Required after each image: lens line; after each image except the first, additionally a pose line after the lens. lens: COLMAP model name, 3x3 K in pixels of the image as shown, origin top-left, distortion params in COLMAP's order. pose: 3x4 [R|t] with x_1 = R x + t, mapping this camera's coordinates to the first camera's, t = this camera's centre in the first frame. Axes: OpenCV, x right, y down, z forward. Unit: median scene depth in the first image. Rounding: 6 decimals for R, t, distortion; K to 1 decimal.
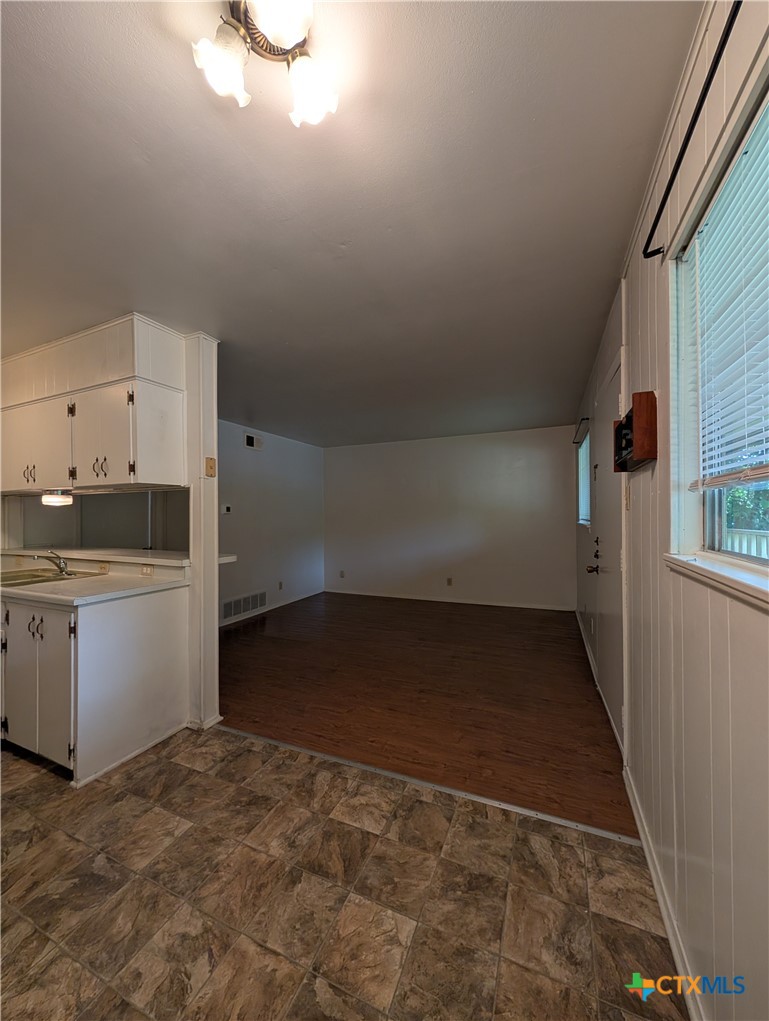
lens RADIAL K [[384.6, 0, 383.7], [0, 384.6, 512.5], [0, 0, 1]] dist [-0.000105, 0.000212]
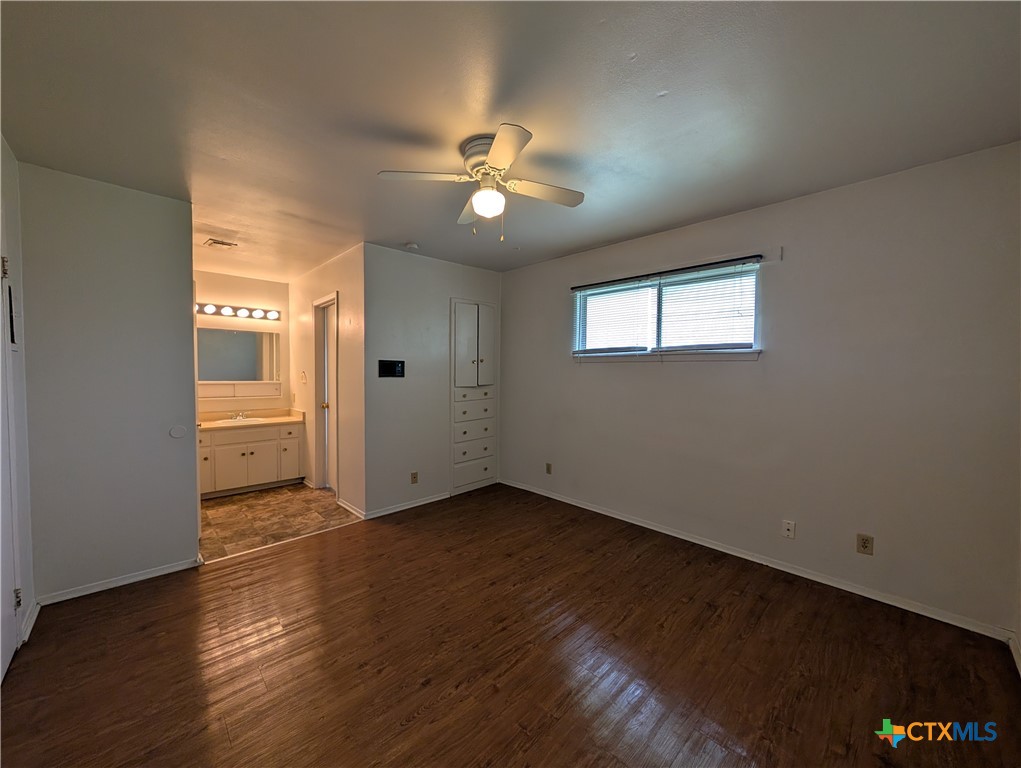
lens RADIAL K [[385.7, 0, 513.3], [0, 385.7, 384.4], [0, 0, 1]] dist [0.001887, 0.000066]
pose [[-0.930227, -0.001530, 0.366981, -2.169278], [0.010838, 0.999441, 0.031640, 0.010245], [-0.366824, 0.033409, -0.929690, 1.936858]]
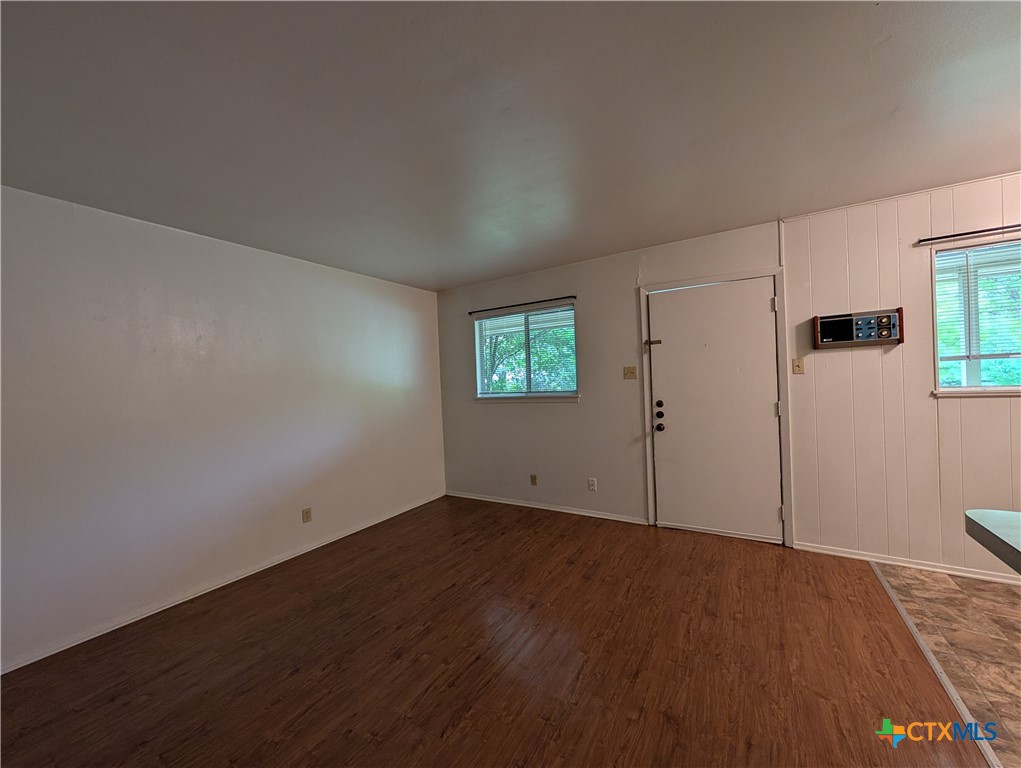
lens RADIAL K [[385.2, 0, 512.4], [0, 385.2, 385.3], [0, 0, 1]] dist [0.001200, 0.000224]
pose [[0.147520, -0.005871, 0.989042, -1.075189], [0.035435, 0.999372, 0.000647, -0.000870], [-0.988424, 0.034951, 0.147635, 1.918496]]
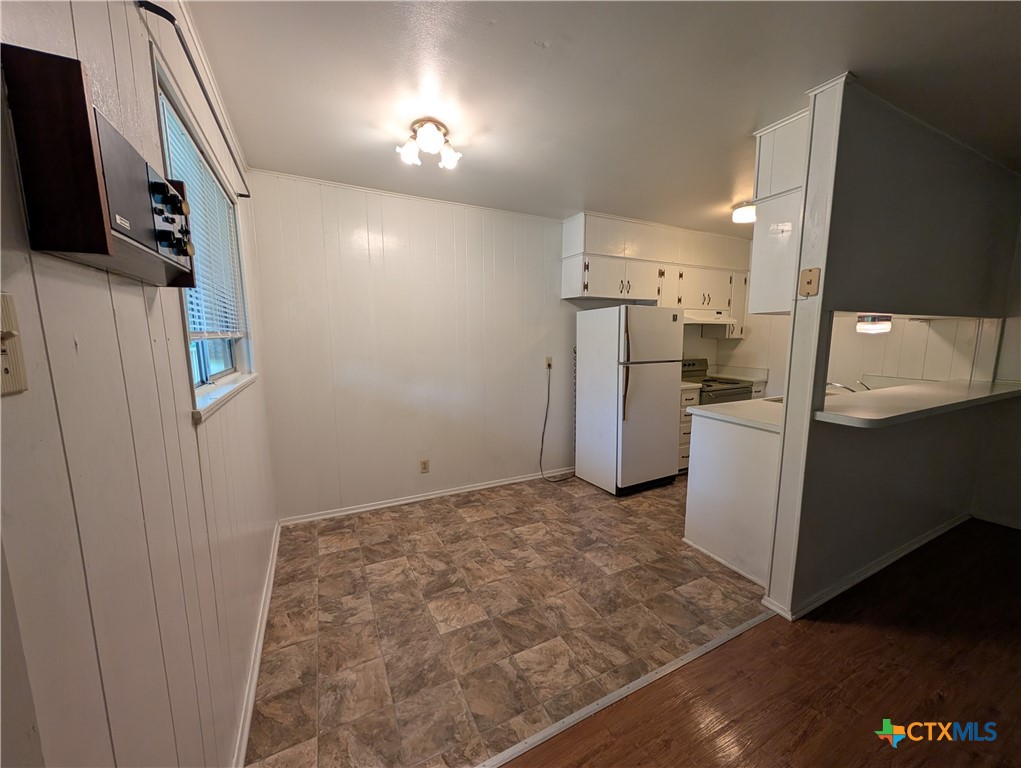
lens RADIAL K [[383.8, 0, 513.0], [0, 383.8, 385.6], [0, 0, 1]] dist [0.000794, 0.000153]
pose [[-0.632144, 0.111136, -0.766839, 0.619540], [0.009608, 0.990709, 0.135660, -0.040248], [0.774791, 0.078389, -0.627339, 1.380936]]
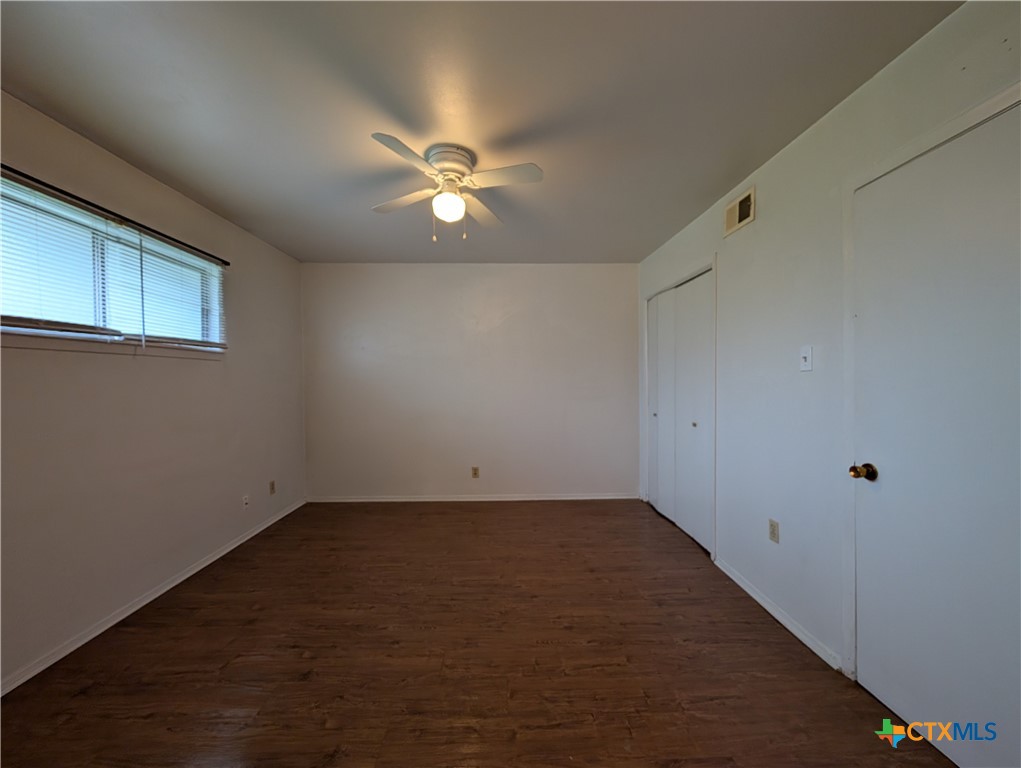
lens RADIAL K [[384.6, 0, 512.9], [0, 384.6, 385.3], [0, 0, 1]] dist [-0.000105, 0.000212]
pose [[0.433962, 0.033956, -0.900291, -0.584604], [-0.004430, 0.999358, 0.035557, 0.015012], [0.900920, -0.011442, 0.433834, 0.599481]]
